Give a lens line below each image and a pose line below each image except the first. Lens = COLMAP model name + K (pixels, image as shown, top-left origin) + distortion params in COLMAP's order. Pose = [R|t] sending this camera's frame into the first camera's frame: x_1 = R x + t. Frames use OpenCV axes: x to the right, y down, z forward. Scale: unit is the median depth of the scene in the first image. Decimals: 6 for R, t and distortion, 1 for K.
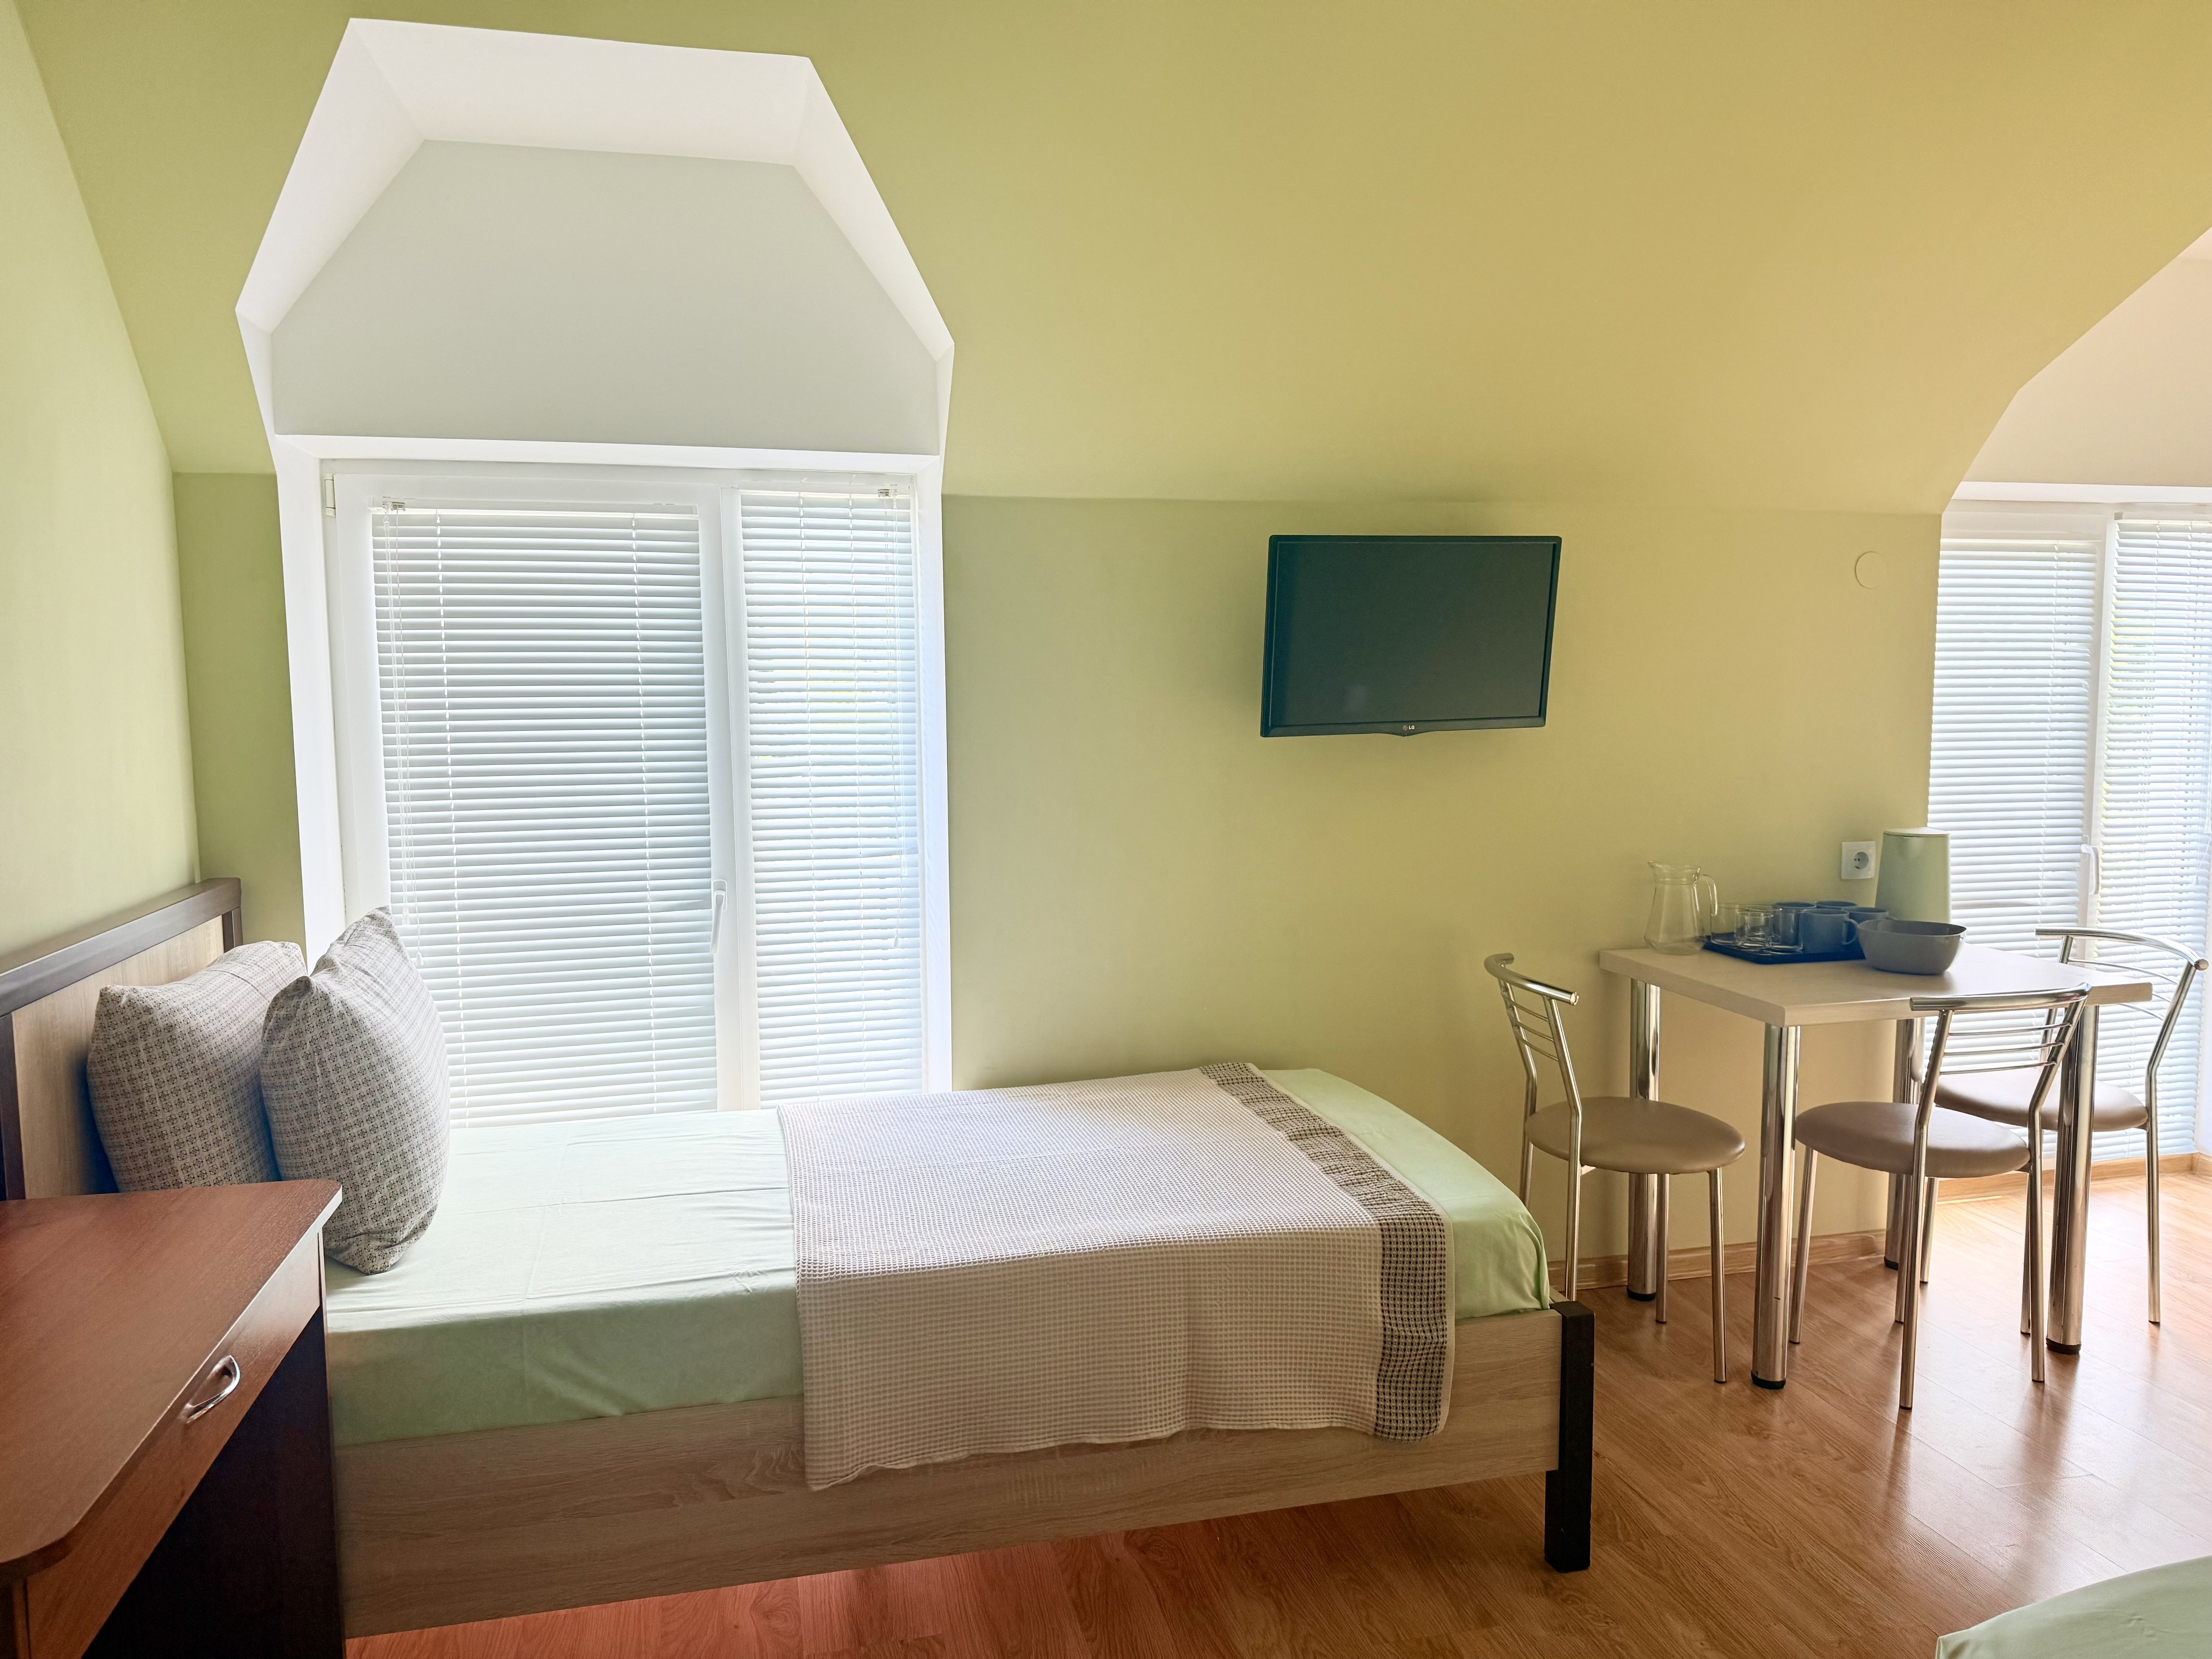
lens RADIAL K [[1545.7, 0, 1109.7], [0, 1545.7, 824.4], [0, 0, 1]] dist [0.018056, -0.024850]
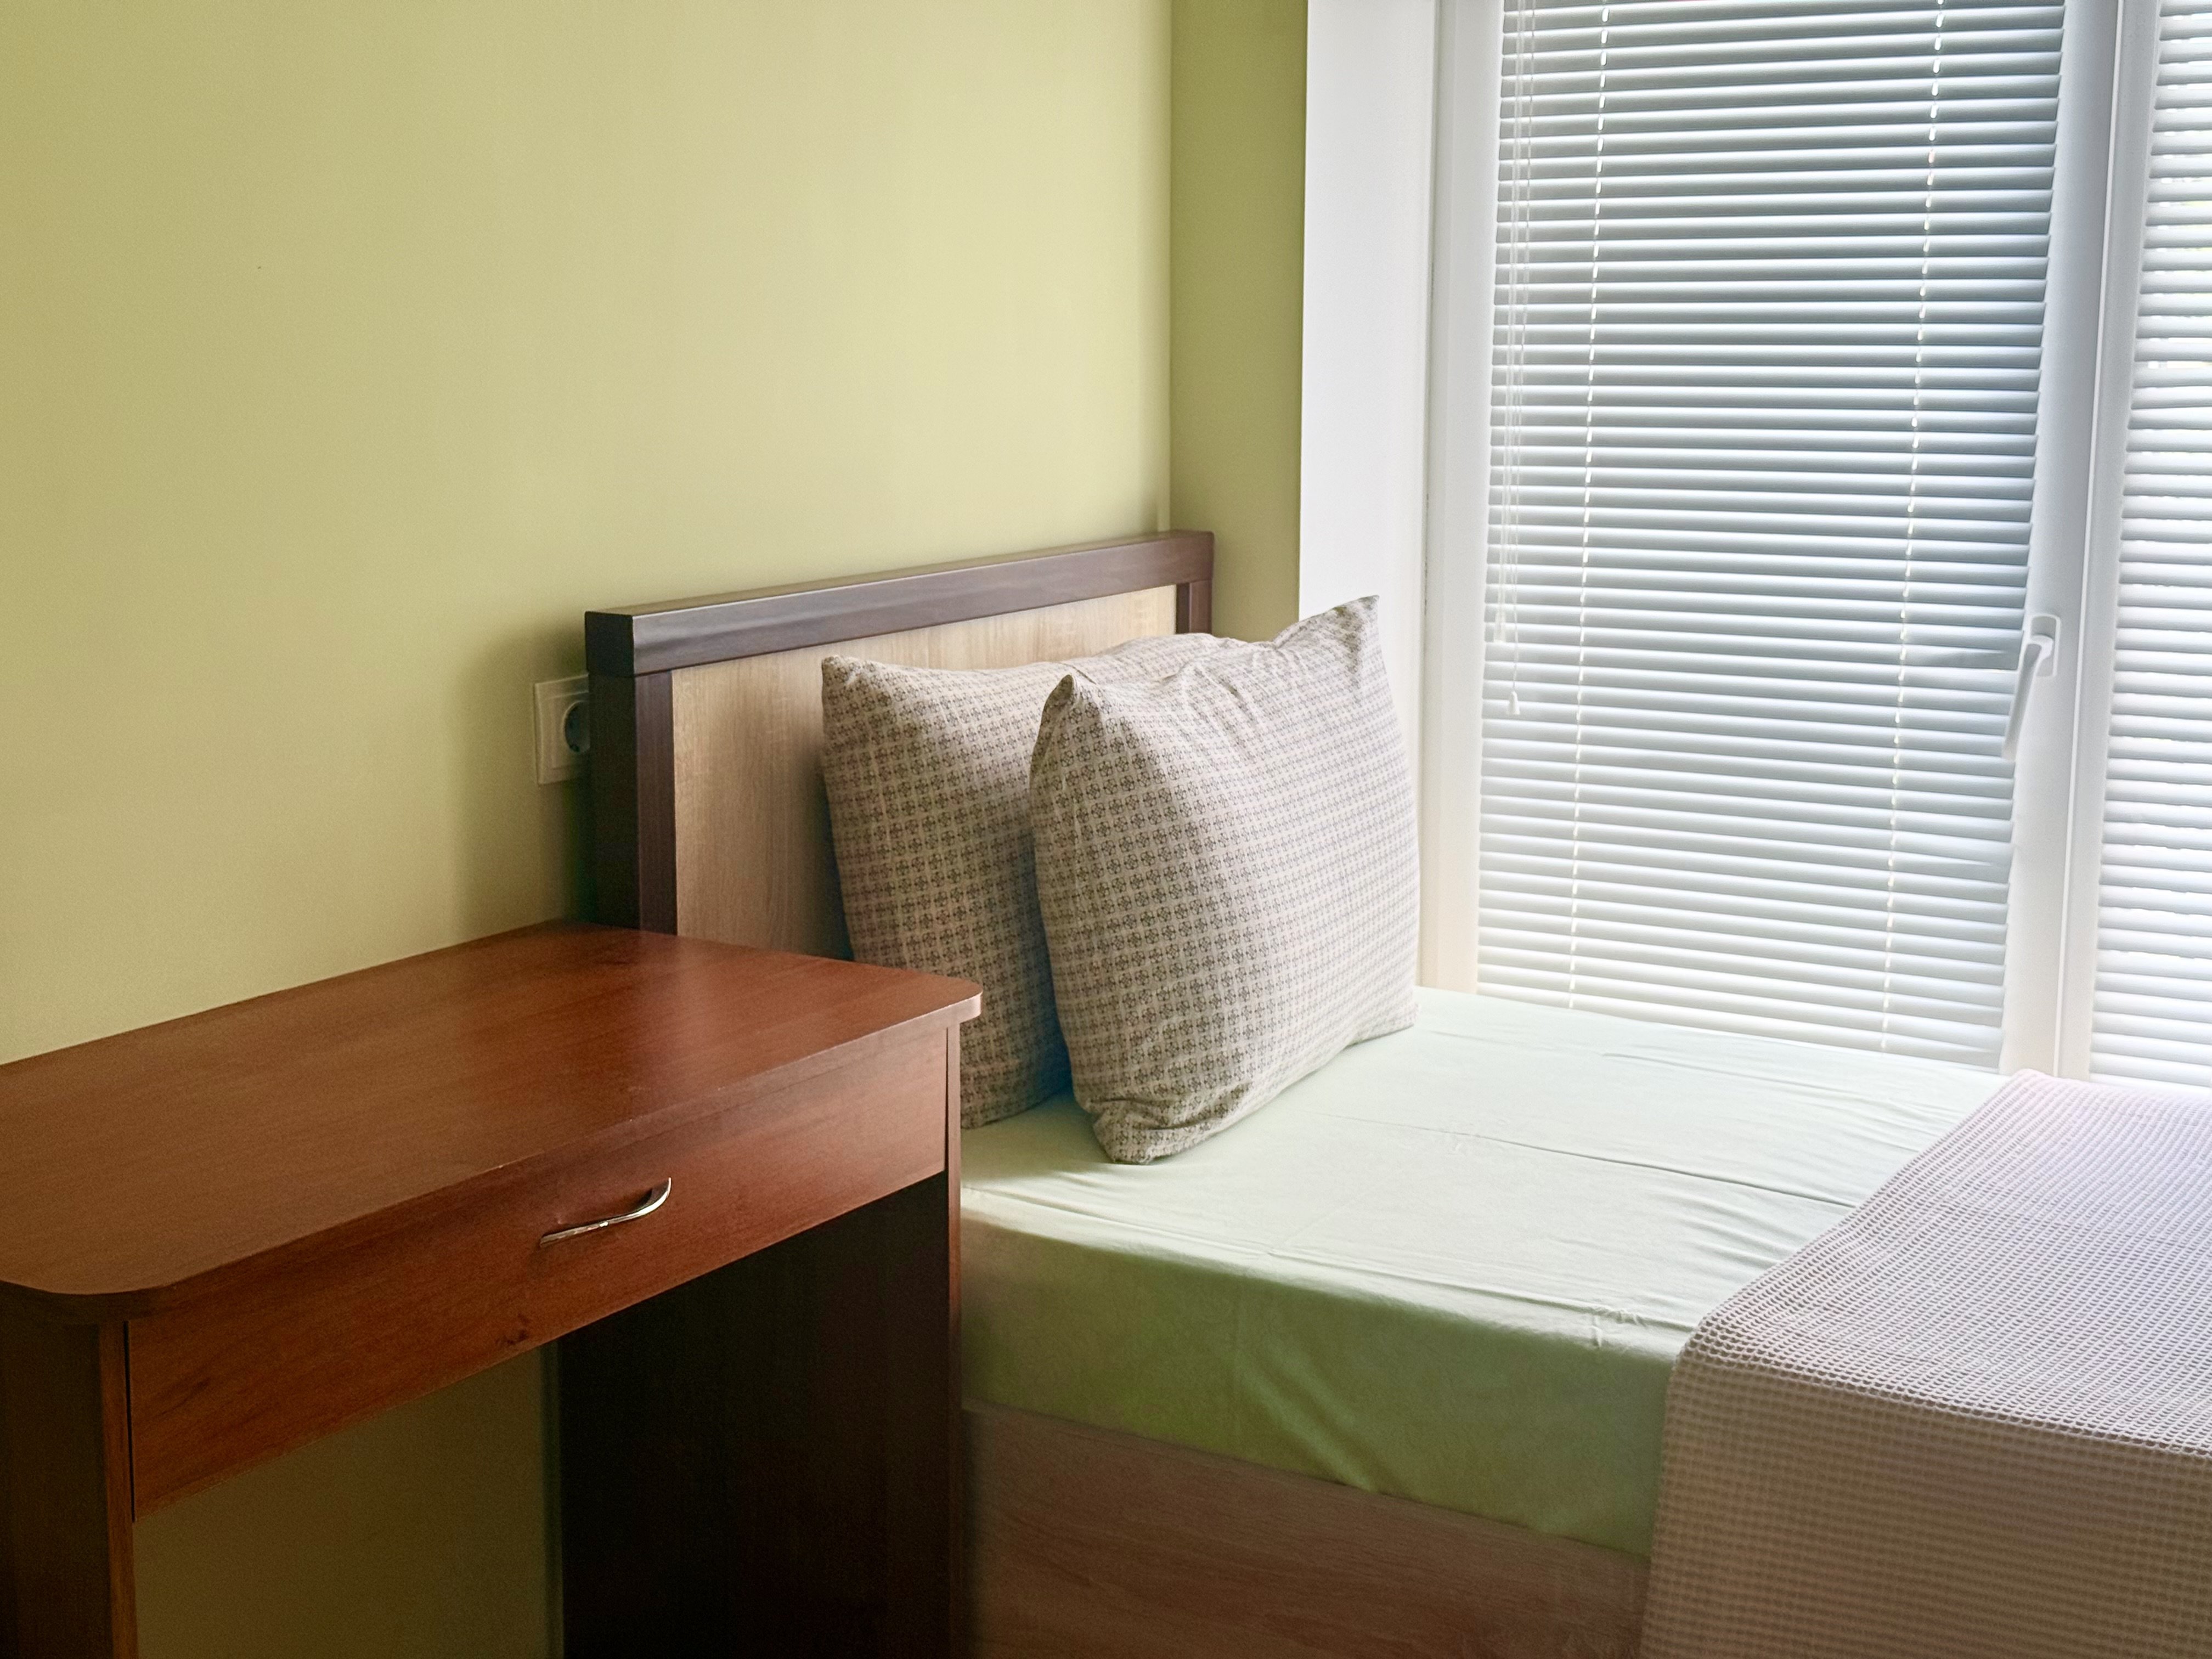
lens RADIAL K [[3127.2, 0, 1106.6], [0, 3127.2, 818.5], [0, 0, 1]] dist [0.126208, 0.000000]
pose [[0.694266, 0.133768, -0.707178, 0.391628], [-0.071445, 0.990532, 0.117226, 0.005520], [0.716163, -0.030862, 0.697250, 0.122490]]
